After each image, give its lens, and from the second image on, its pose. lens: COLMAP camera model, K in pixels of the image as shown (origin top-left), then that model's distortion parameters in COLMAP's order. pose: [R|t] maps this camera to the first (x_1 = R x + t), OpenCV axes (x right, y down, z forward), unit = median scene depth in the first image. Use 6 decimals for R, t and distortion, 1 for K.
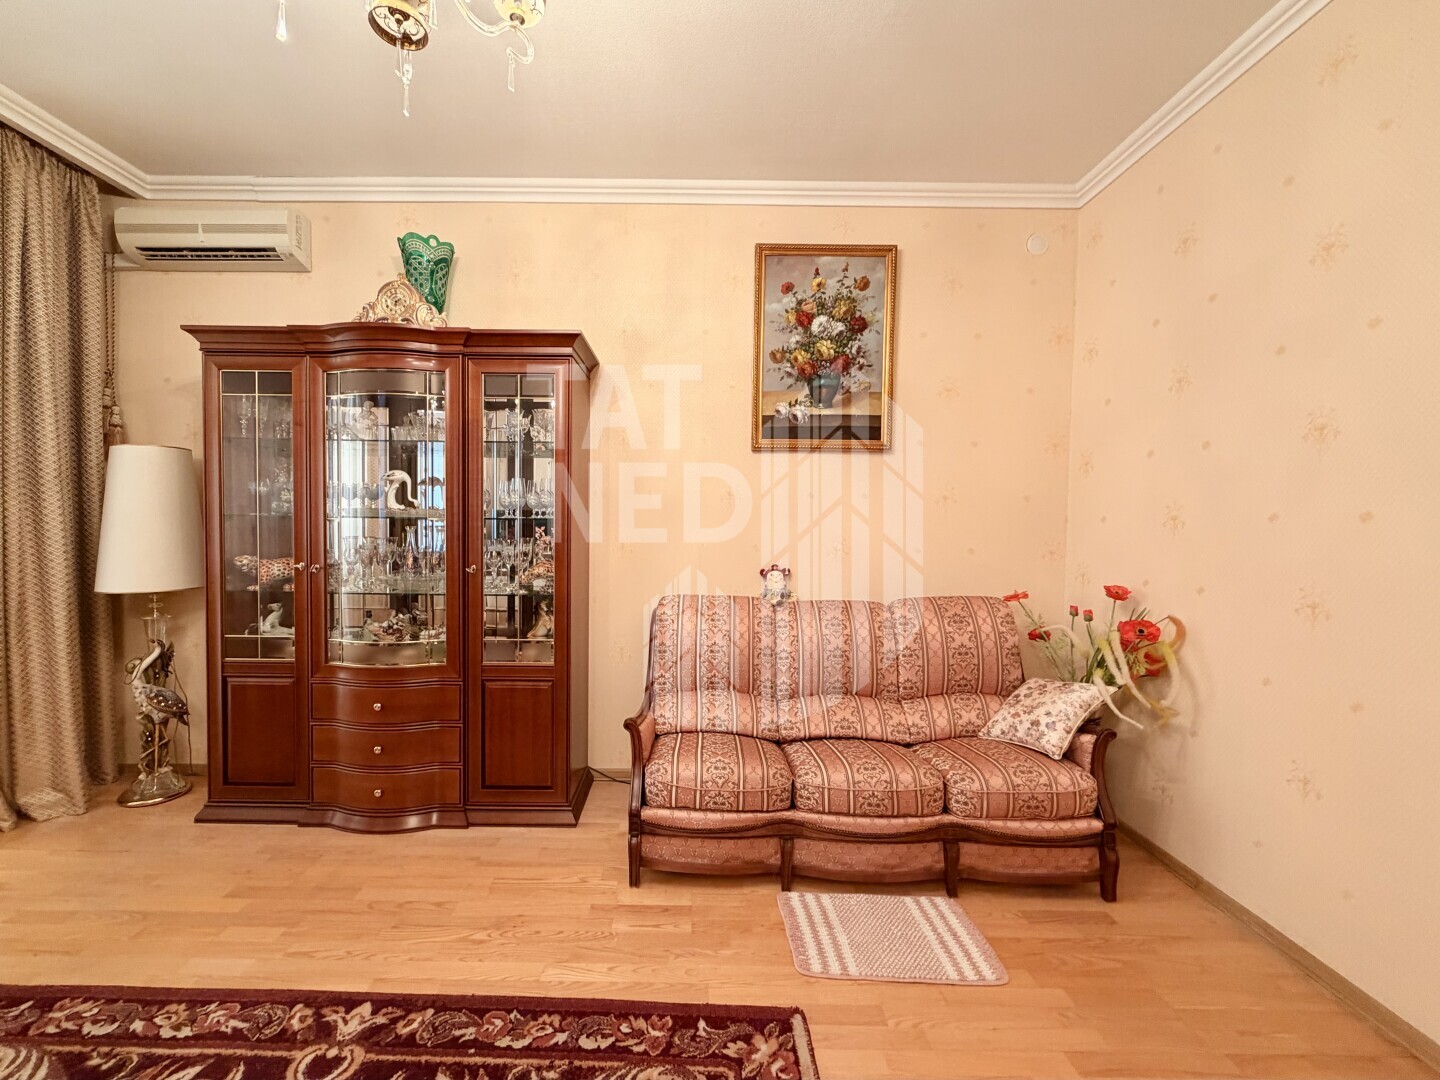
lens RADIAL K [[582.8, 0, 720.0], [0, 582.8, 540.0], [0, 0, 1]] dist [0.000088, -0.000333]
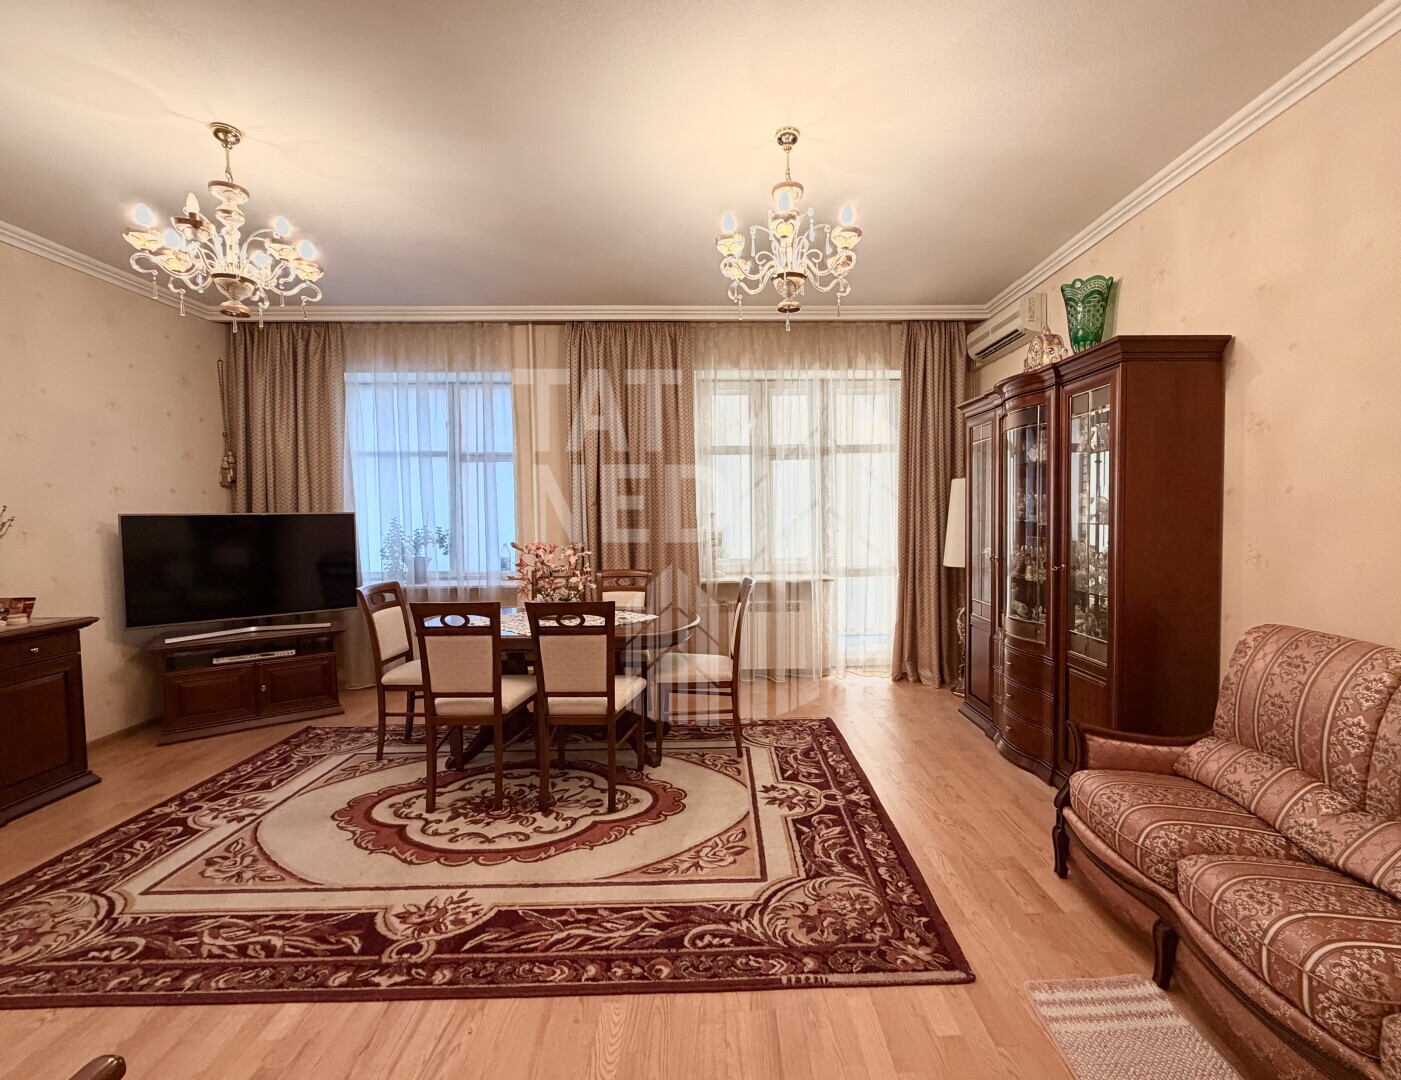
lens RADIAL K [[642.7, 0, 752.9], [0, 642.7, 538.9], [0, 0, 1]] dist [0.000535, 0.000209]
pose [[0.058275, 0.028211, -0.997902, 1.314477], [-0.026781, 0.999285, 0.026686, -0.037667], [0.997941, 0.025170, 0.058988, 0.504446]]
